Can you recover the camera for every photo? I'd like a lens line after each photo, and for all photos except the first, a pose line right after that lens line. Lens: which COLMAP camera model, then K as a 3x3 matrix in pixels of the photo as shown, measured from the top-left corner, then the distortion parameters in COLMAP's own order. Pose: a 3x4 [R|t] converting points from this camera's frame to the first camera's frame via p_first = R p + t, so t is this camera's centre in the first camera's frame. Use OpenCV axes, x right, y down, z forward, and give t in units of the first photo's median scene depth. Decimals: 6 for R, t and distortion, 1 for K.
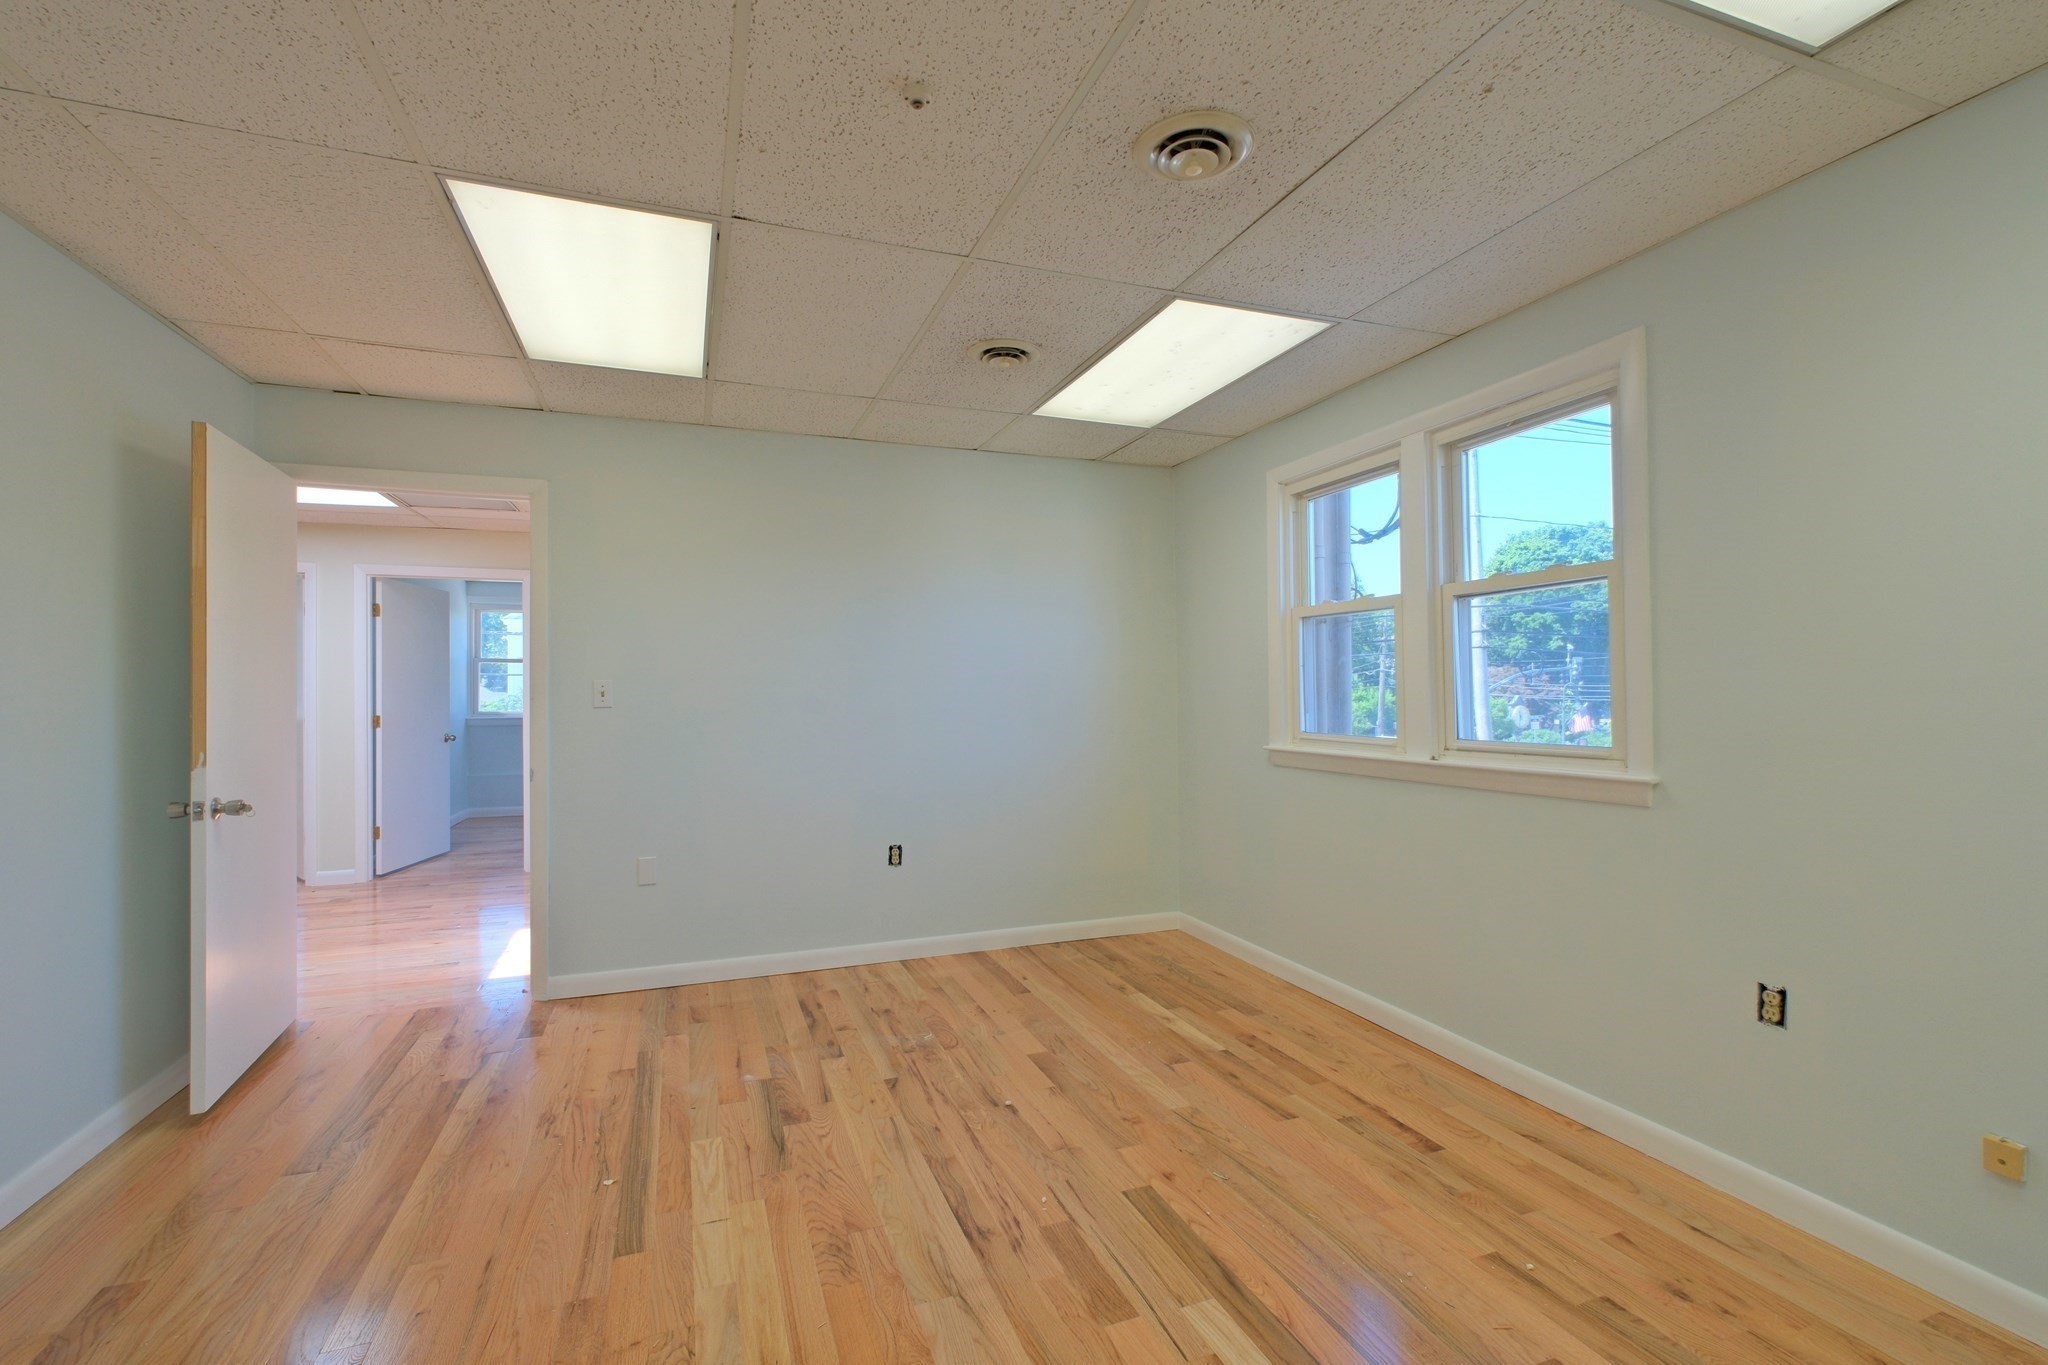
lens RADIAL K [[900.4, 0, 1019.9], [0, 900.4, 683.5], [0, 0, 1]] dist [0.006522, -0.001991]
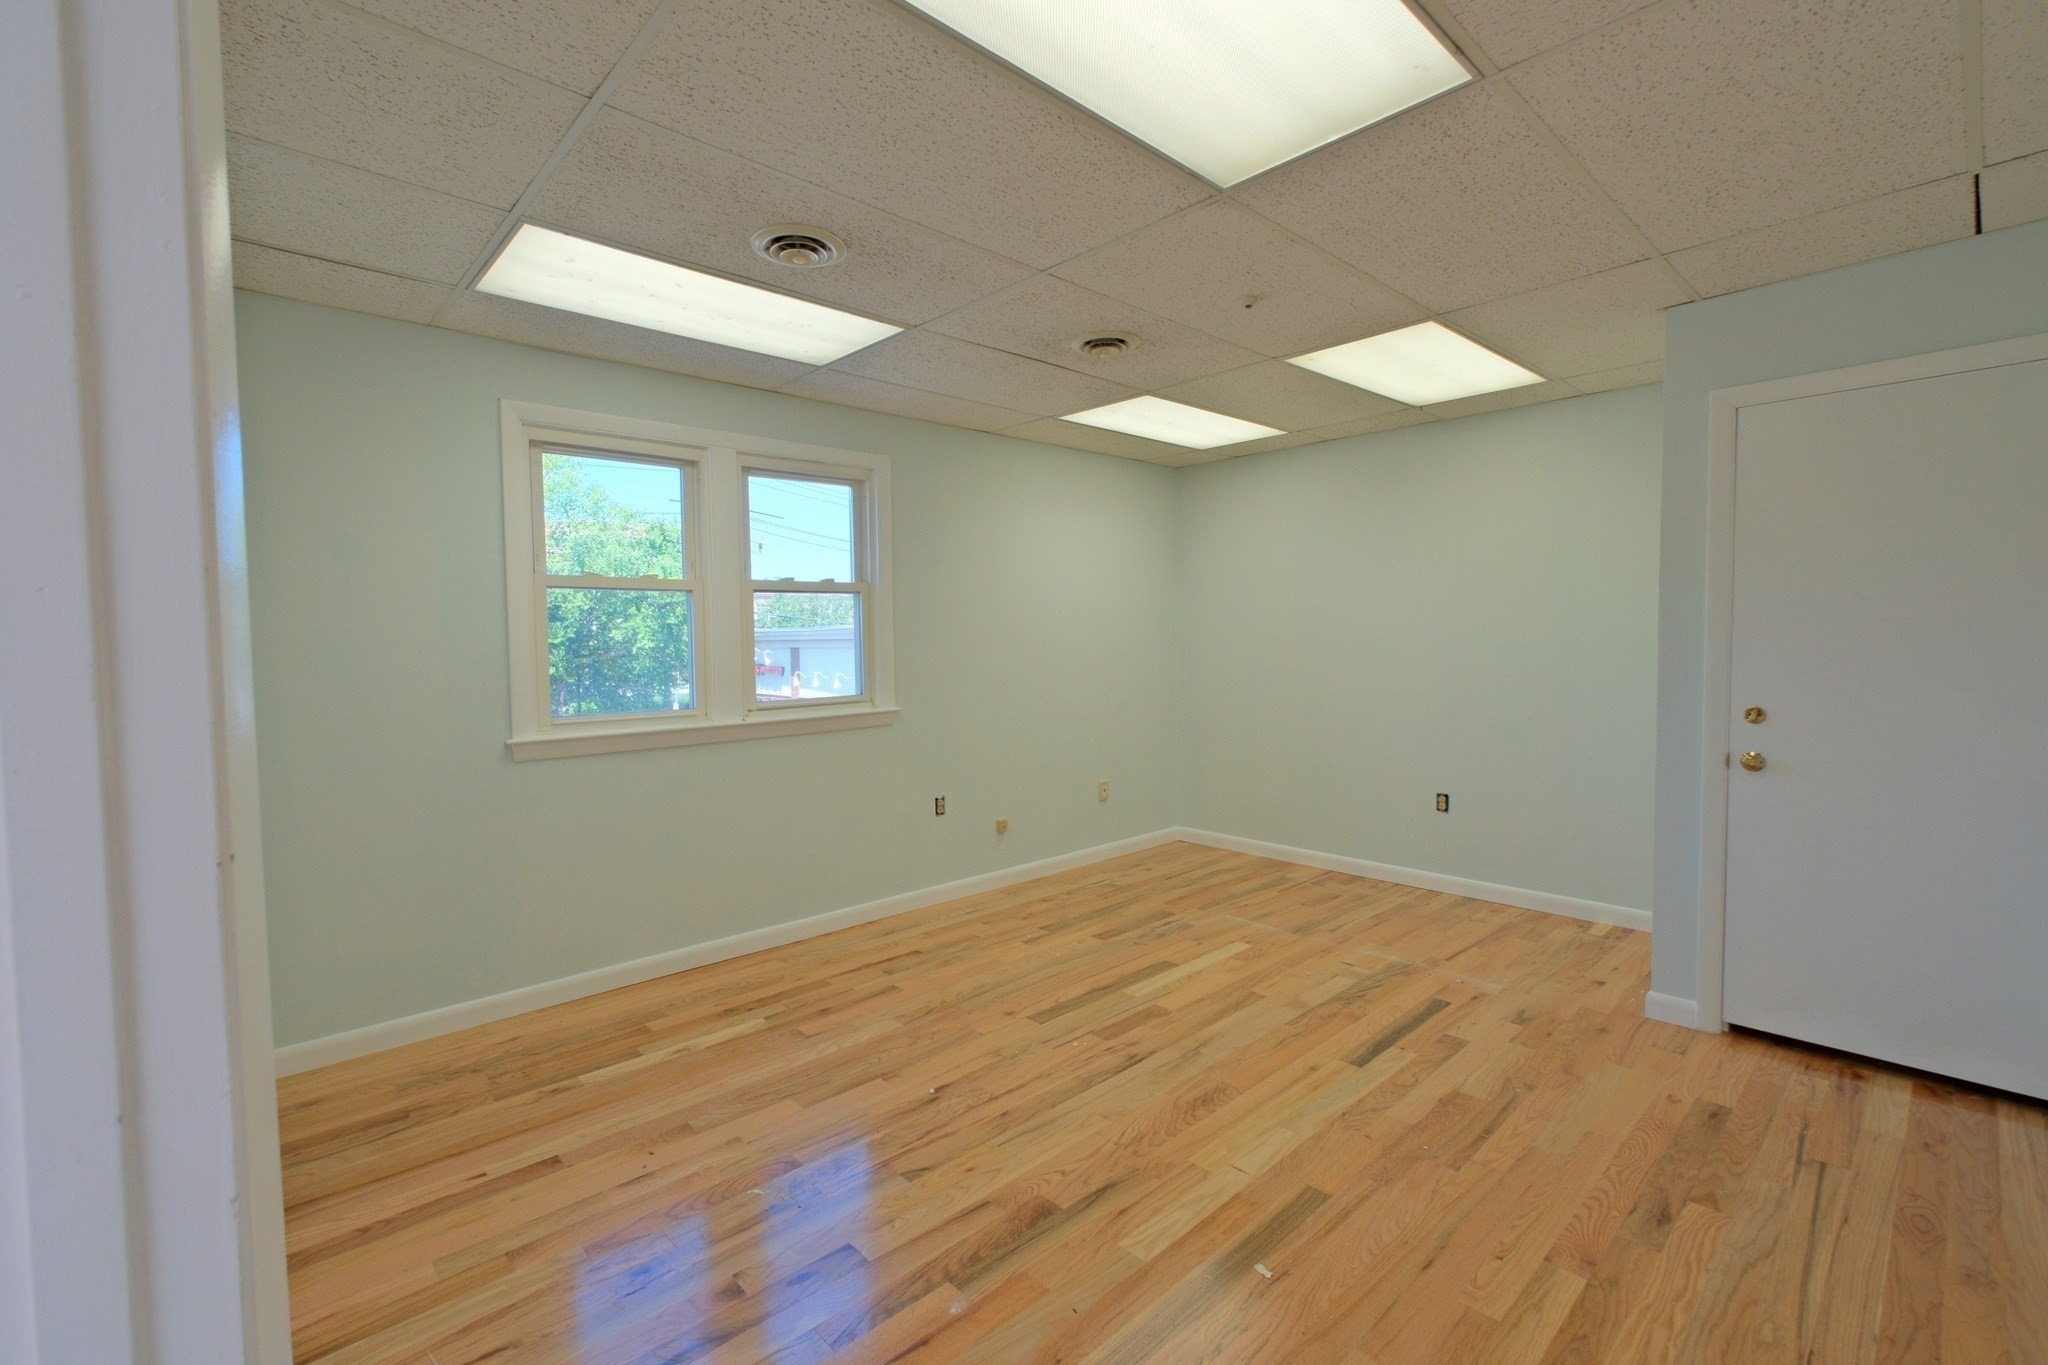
lens RADIAL K [[900.4, 0, 1026.1], [0, 900.4, 677.8], [0, 0, 1]] dist [0.006522, -0.001991]
pose [[-0.386274, -0.027988, 0.921959, -0.981472], [0.011392, 0.999319, 0.035110, -0.014750], [-0.922314, 0.024065, -0.385692, 1.329215]]
